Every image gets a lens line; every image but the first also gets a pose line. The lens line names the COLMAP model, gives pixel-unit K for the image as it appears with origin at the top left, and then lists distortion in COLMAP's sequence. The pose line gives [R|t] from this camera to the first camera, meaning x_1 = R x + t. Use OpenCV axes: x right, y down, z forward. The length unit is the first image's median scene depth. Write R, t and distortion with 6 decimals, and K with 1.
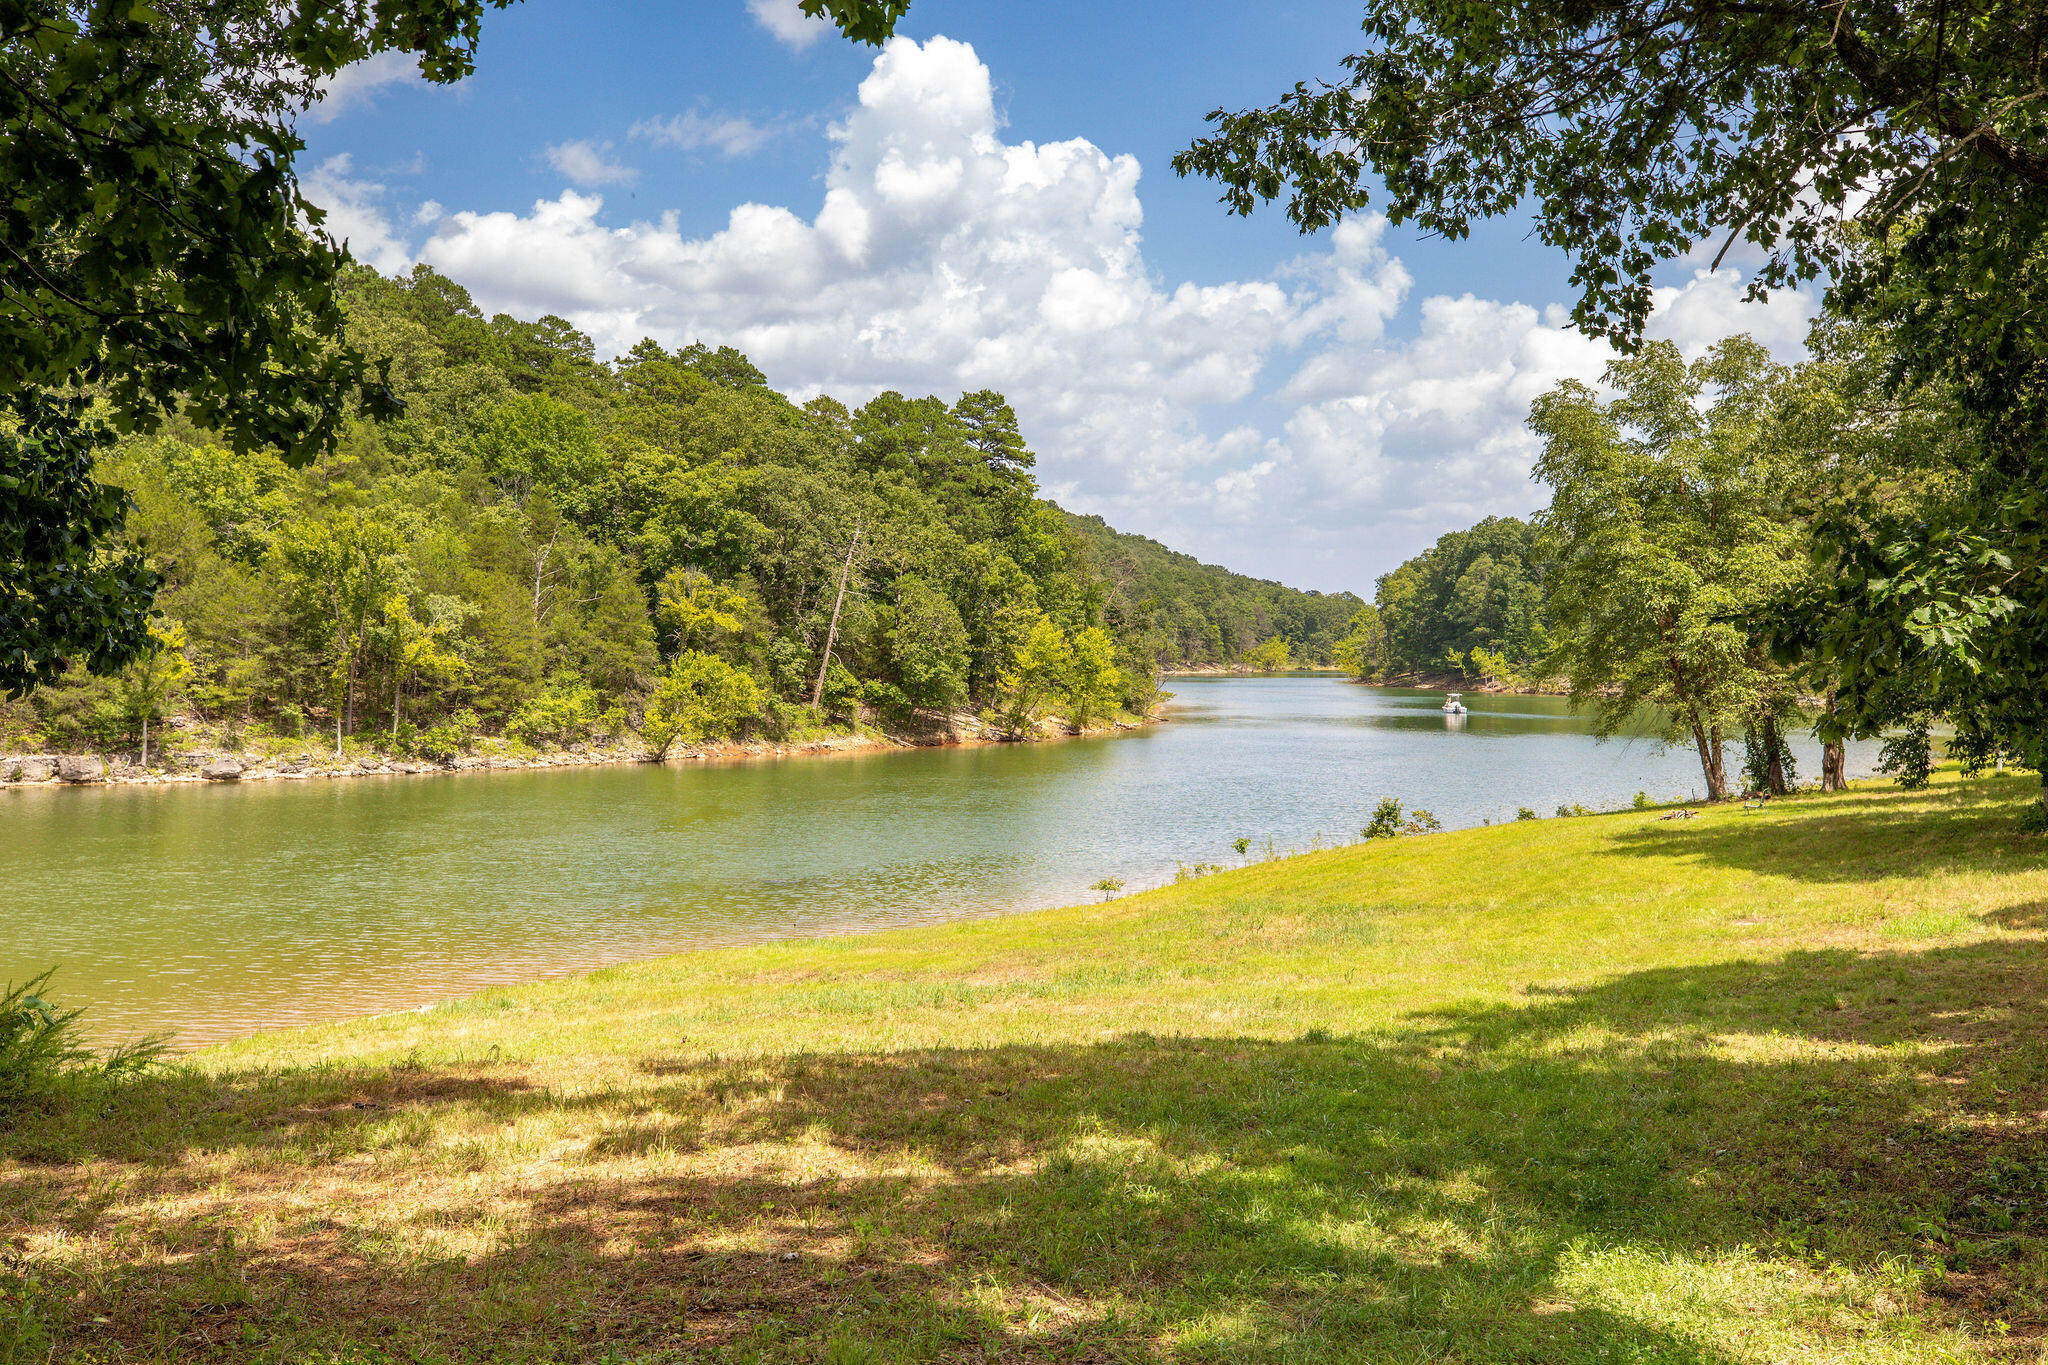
lens RADIAL K [[2051.5, 0, 1024.8], [0, 2051.5, 681.4], [0, 0, 1]] dist [0.032213, 0.000000]
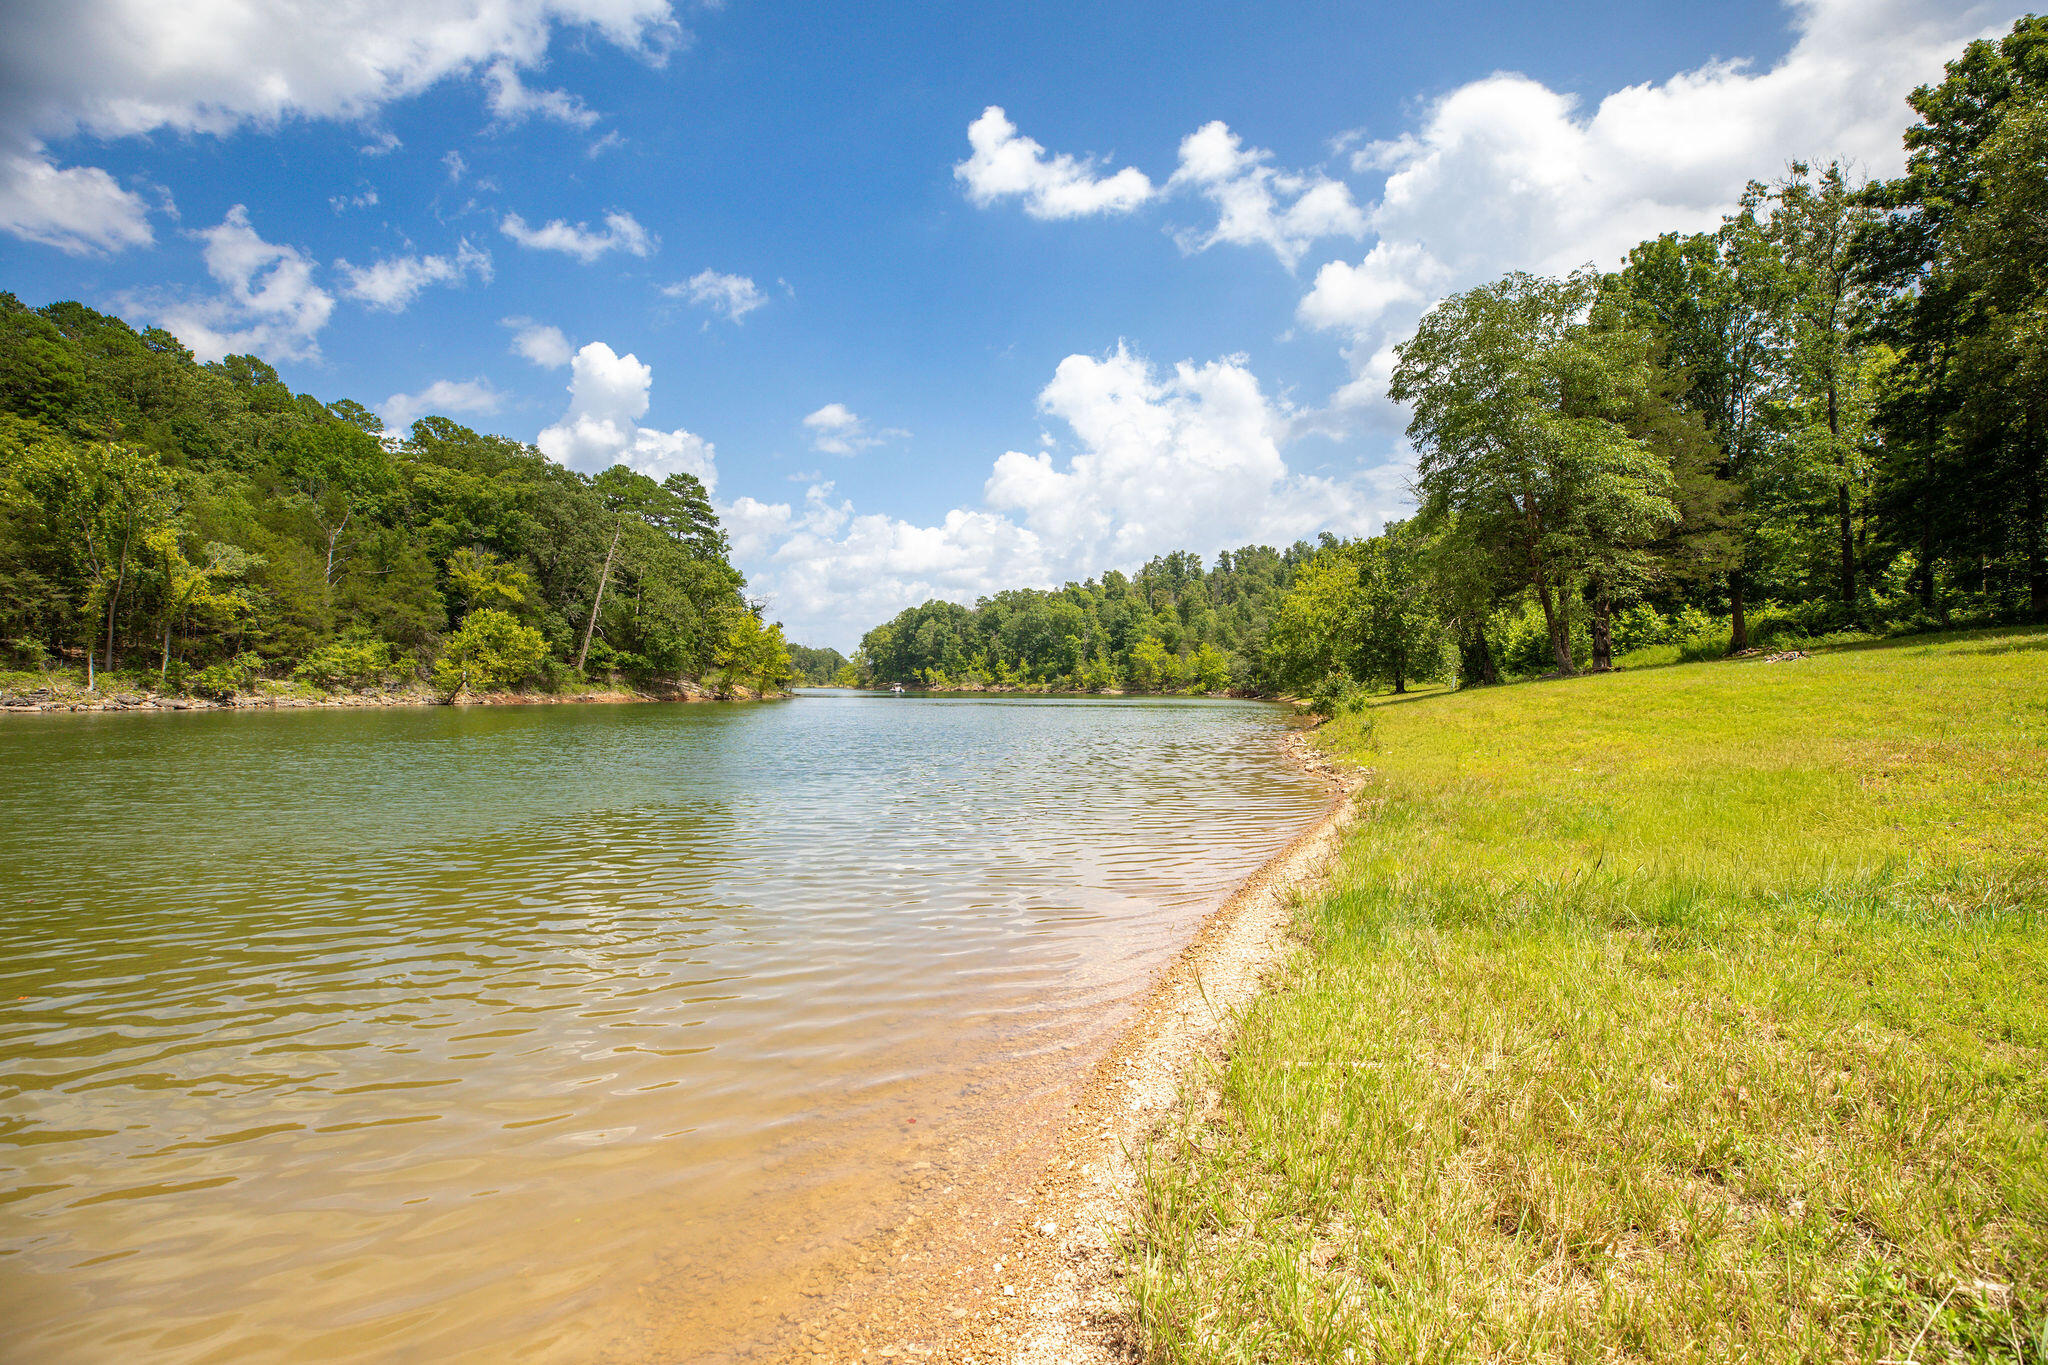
lens RADIAL K [[981.5, 0, 1020.3], [0, 981.5, 683.4], [0, 0, 1]] dist [-0.011427, 0.000839]
pose [[0.930433, -0.000318, 0.366463, -0.075933], [0.007716, 0.999795, -0.018723, 0.038799], [-0.366382, 0.020248, 0.930244, 0.345247]]
